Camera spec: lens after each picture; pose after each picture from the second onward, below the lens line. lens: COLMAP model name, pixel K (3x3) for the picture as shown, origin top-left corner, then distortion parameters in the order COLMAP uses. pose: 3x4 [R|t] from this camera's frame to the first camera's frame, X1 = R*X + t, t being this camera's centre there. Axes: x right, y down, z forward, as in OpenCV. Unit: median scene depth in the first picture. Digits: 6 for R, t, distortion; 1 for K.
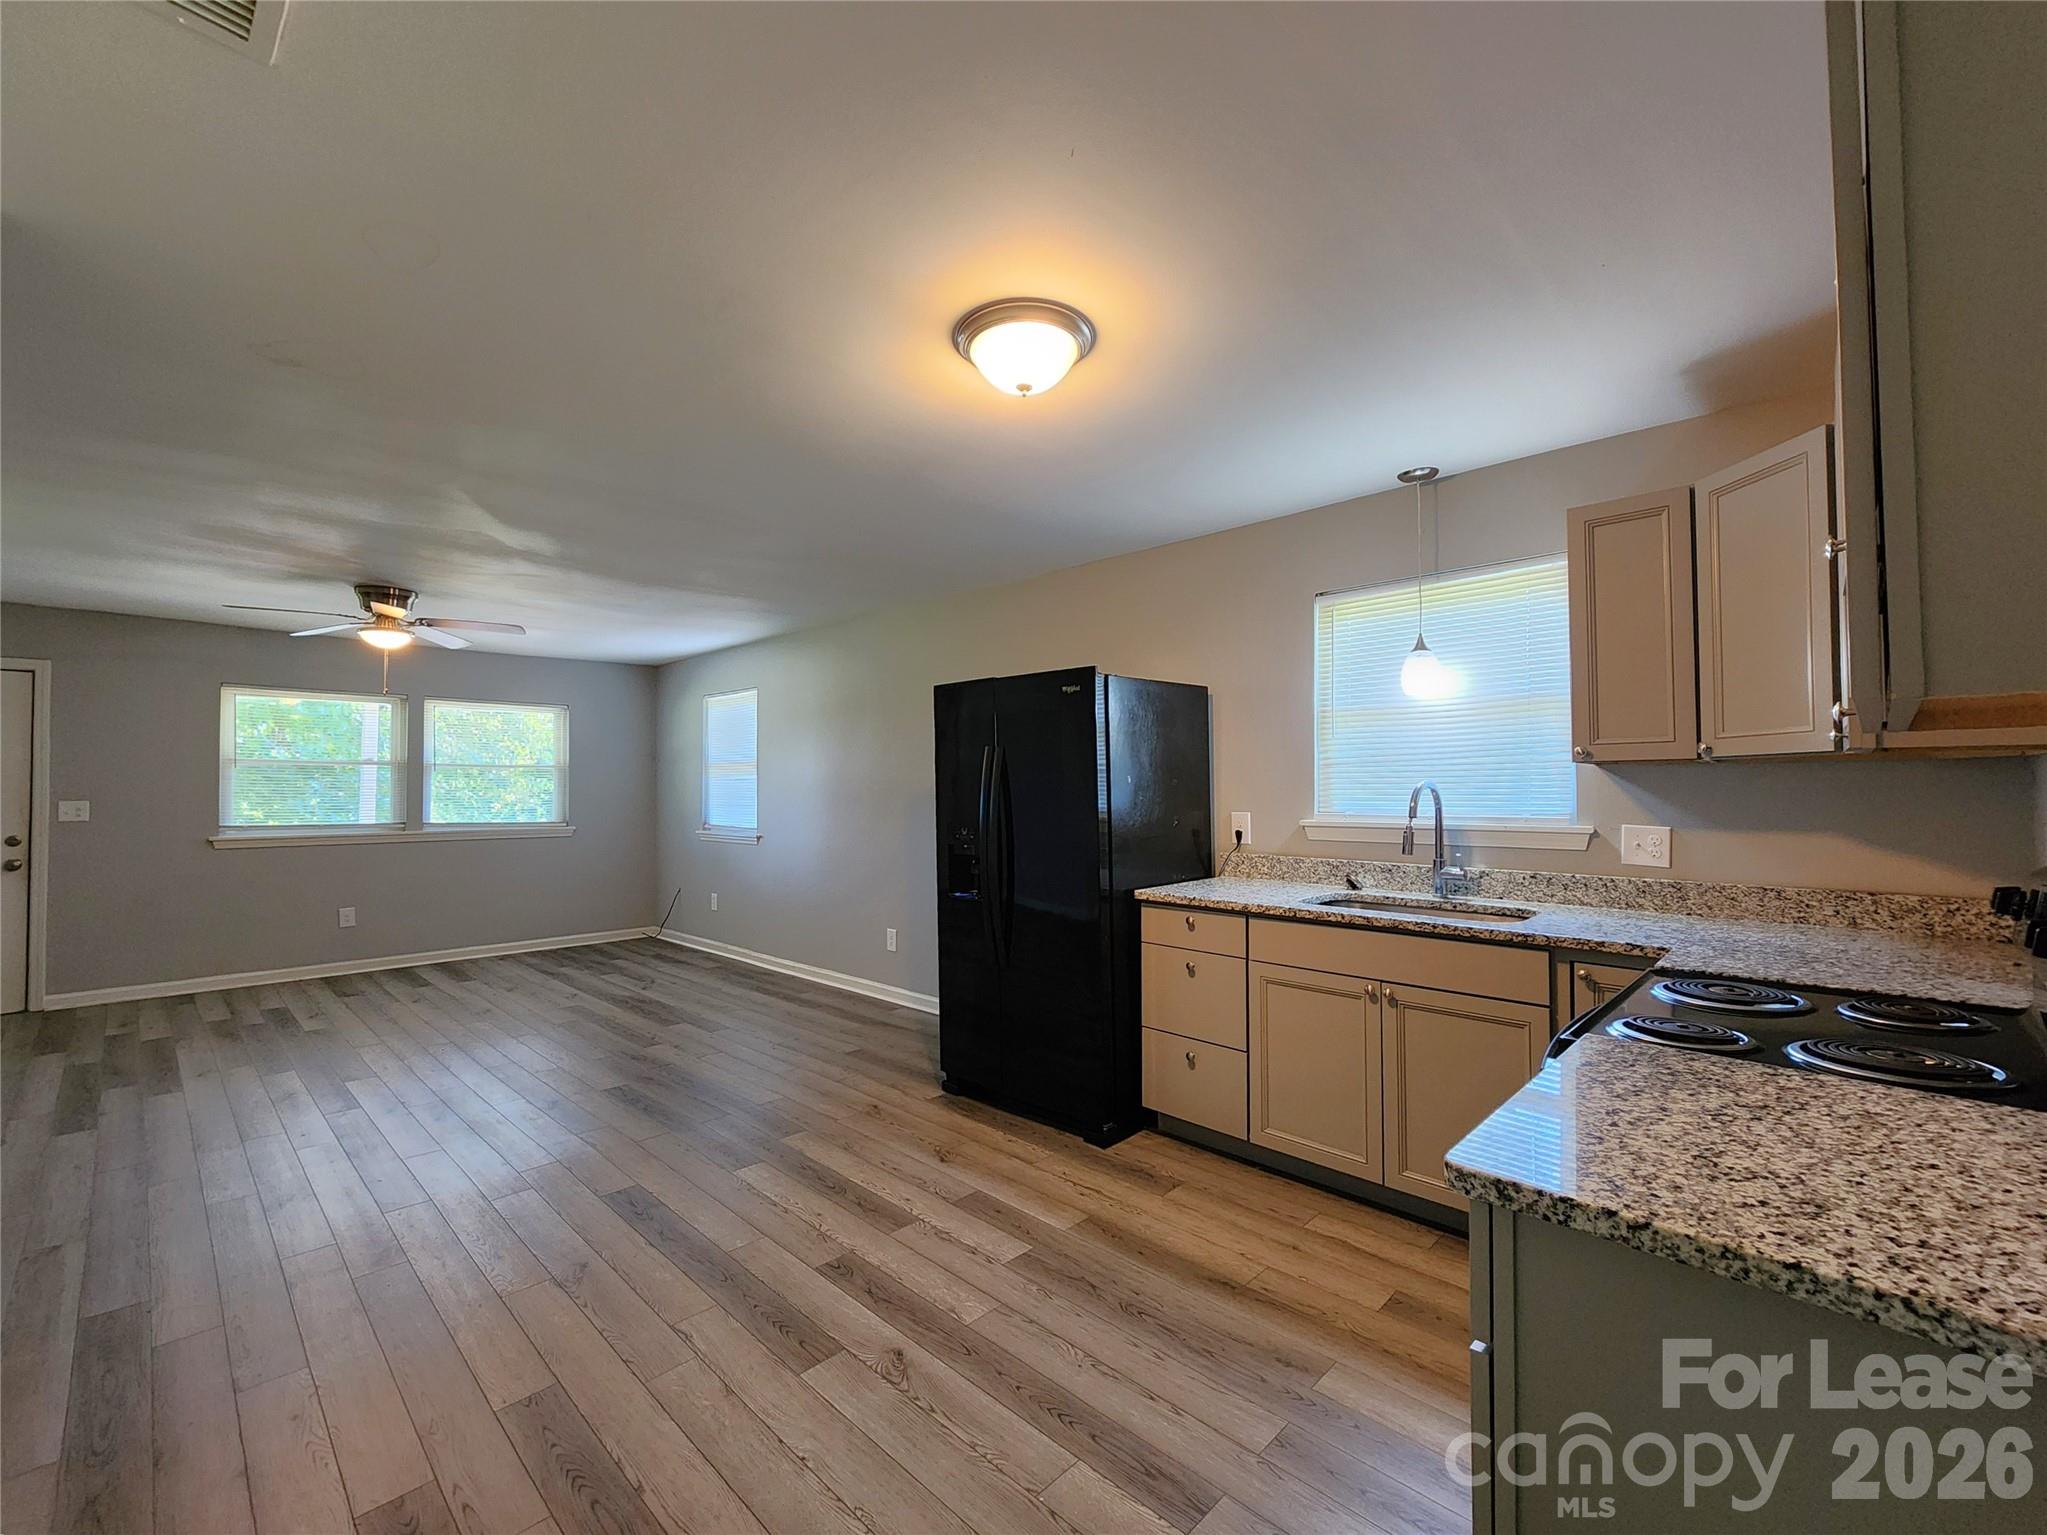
lens RADIAL K [[840.7, 0, 1012.7], [0, 840.7, 768.3], [0, 0, 1]] dist [-0.000827, -0.000342]
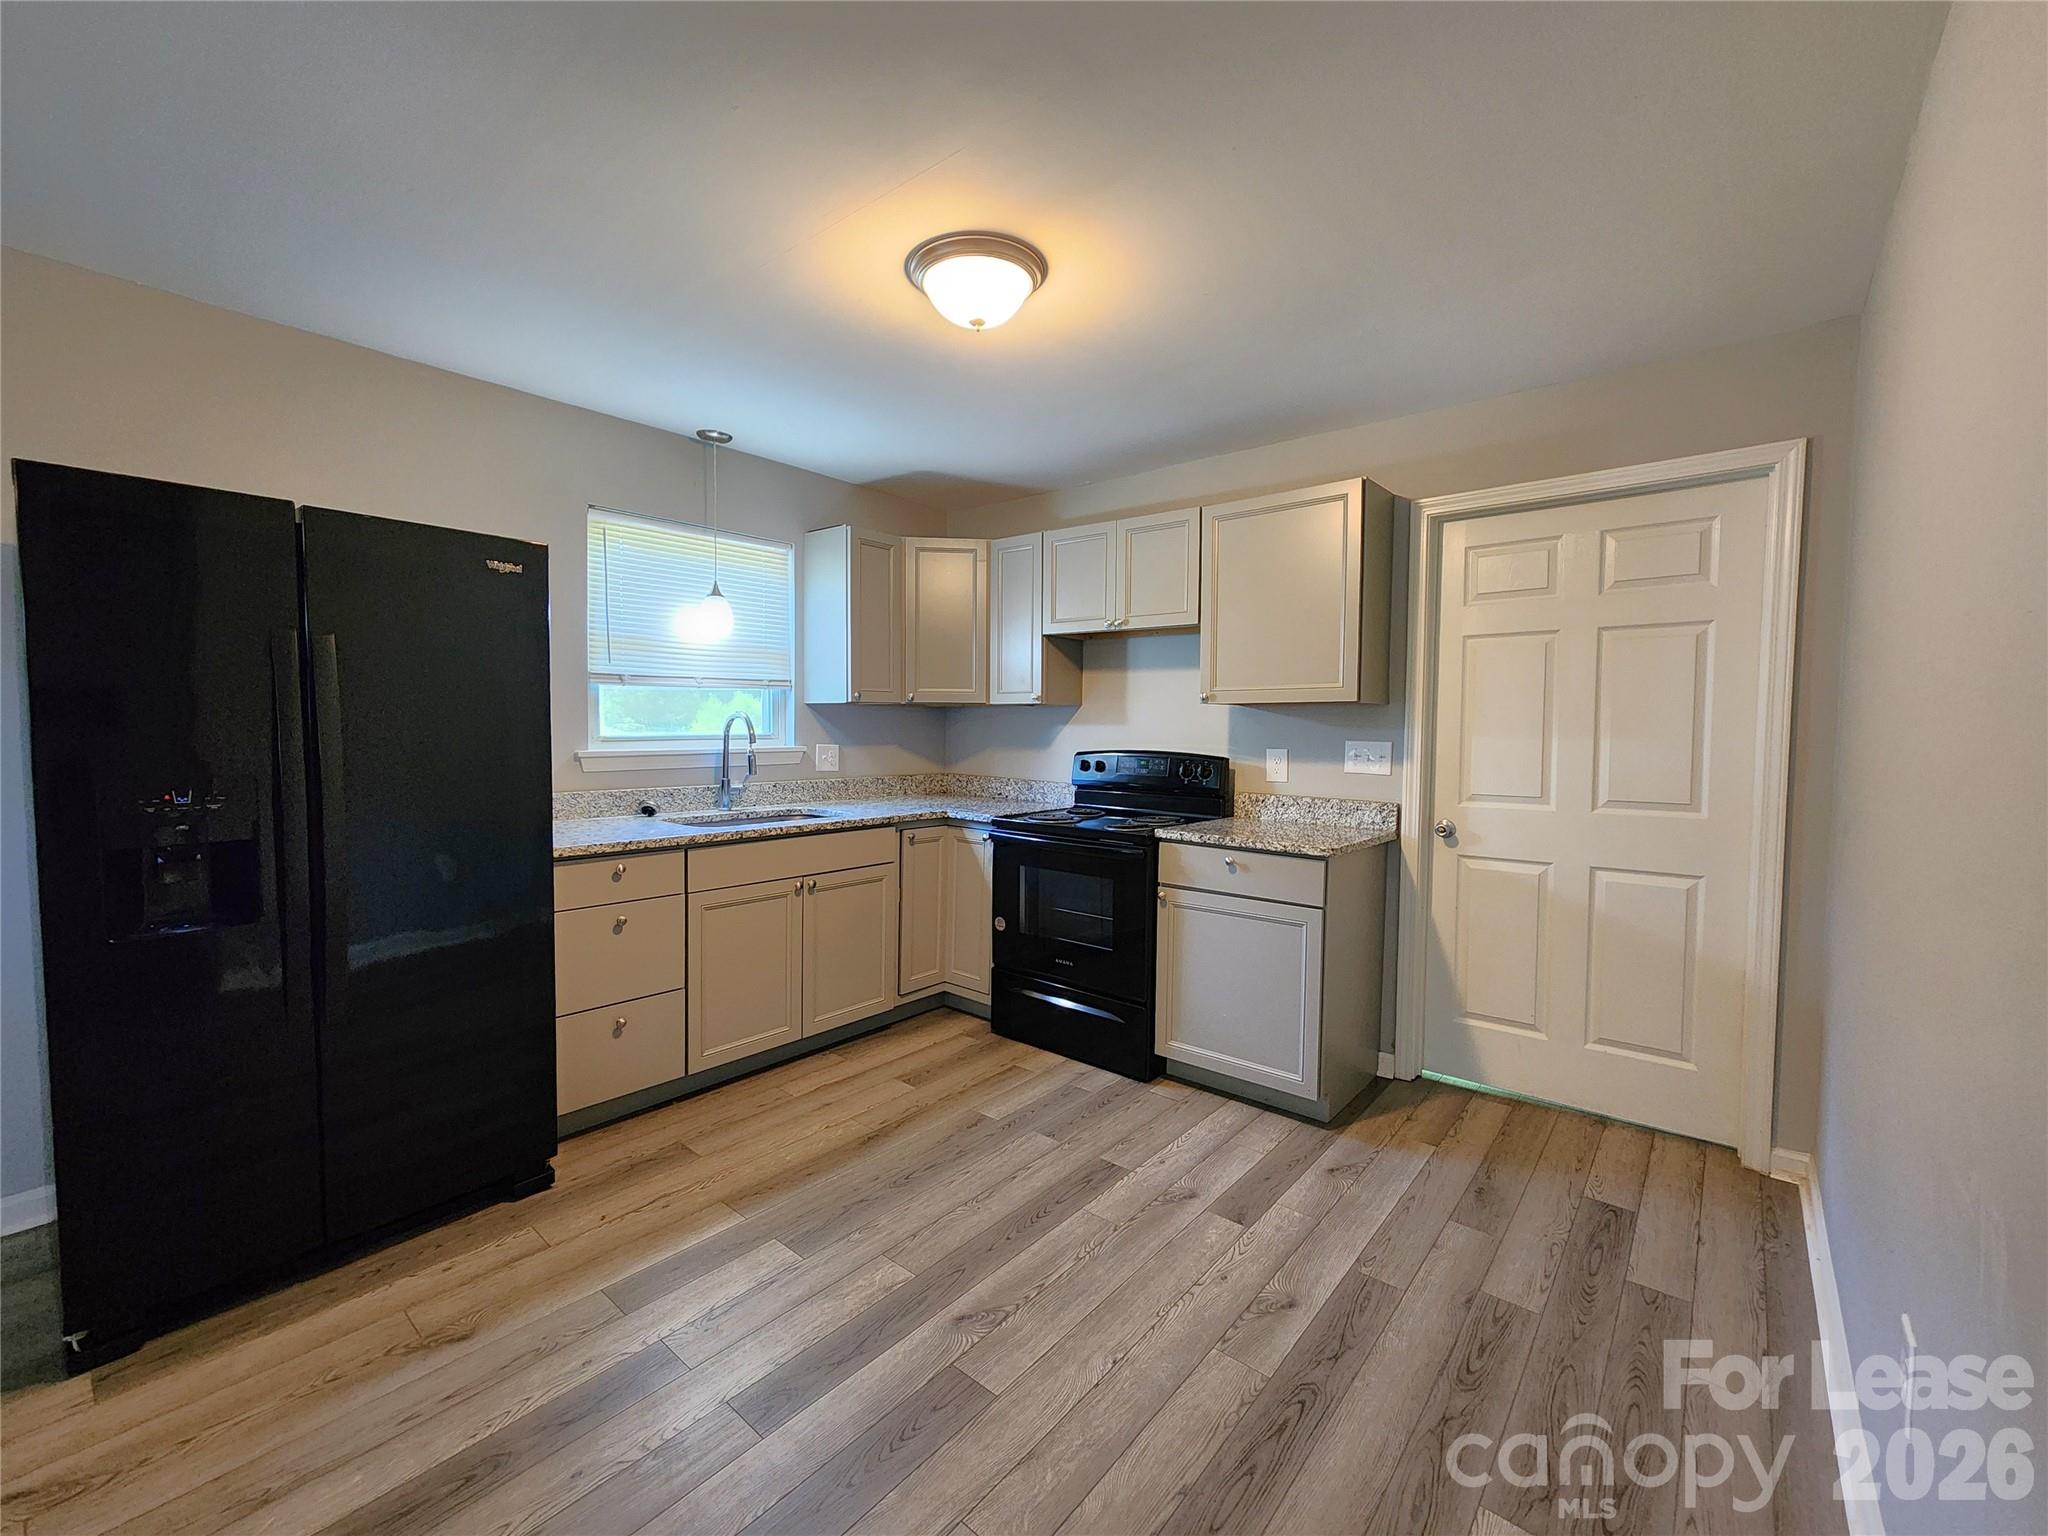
lens RADIAL K [[841.1, 0, 1013.4], [0, 841.1, 767.9], [0, 0, 1]] dist [-0.000827, -0.000342]
pose [[-0.058872, -0.050282, 0.996998, -0.745511], [-0.033104, 0.998280, 0.048392, 0.024446], [-0.997716, -0.030156, -0.060435, 0.725051]]
